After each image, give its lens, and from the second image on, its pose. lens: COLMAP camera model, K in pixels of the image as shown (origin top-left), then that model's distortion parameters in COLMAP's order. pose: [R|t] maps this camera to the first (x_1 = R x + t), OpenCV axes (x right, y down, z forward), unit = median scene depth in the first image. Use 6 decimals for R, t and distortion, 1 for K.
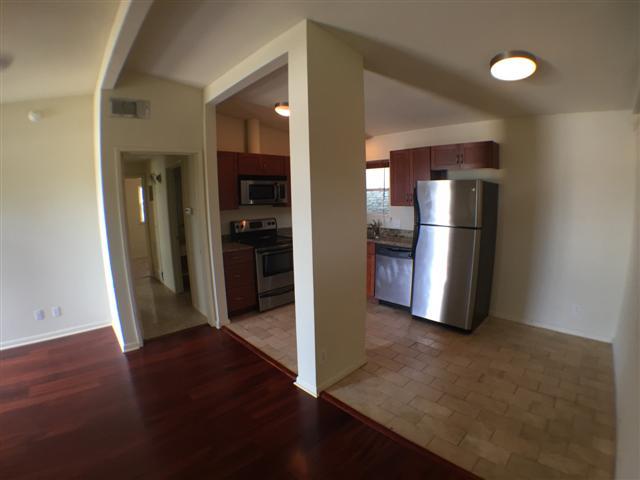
lens RADIAL K [[317.9, 0, 320.0], [0, 317.9, 240.0], [0, 0, 1]] dist [-0.175418, 0.032535]
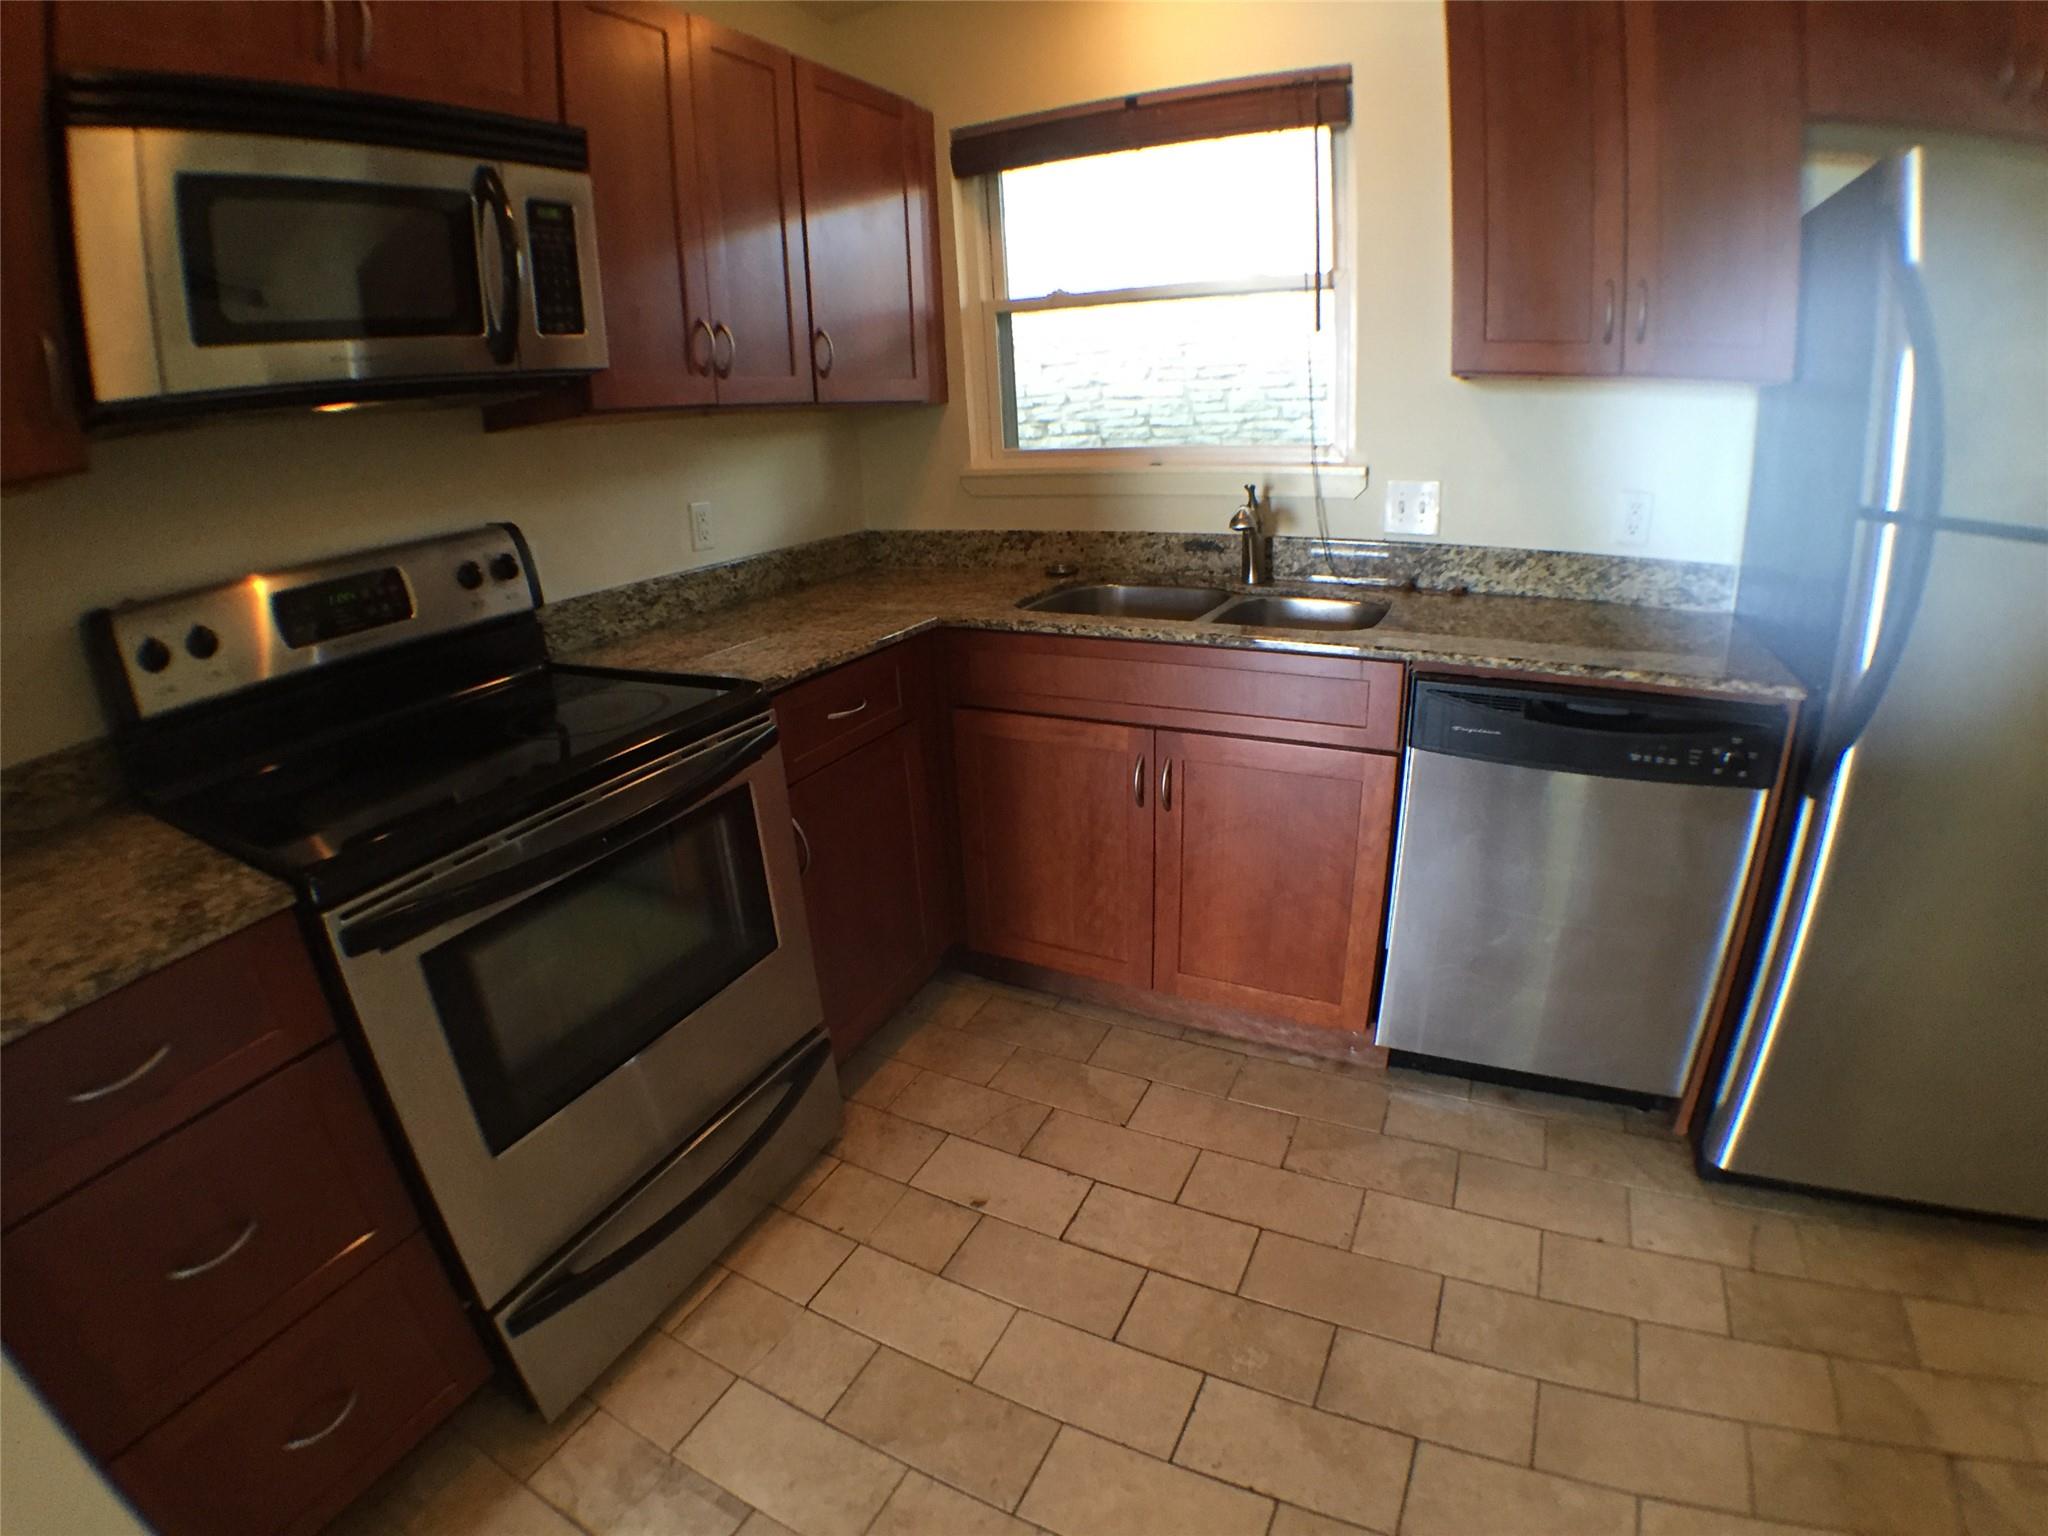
lens RADIAL K [[1017.3, 0, 1024.0], [0, 1017.3, 768.0], [0, 0, 1]] dist [-0.175418, 0.032535]
pose [[0.945217, -0.136433, 0.296565, -0.085963], [0.078757, 0.976947, 0.198425, -0.038313], [-0.316800, -0.164198, 0.934172, 0.626764]]
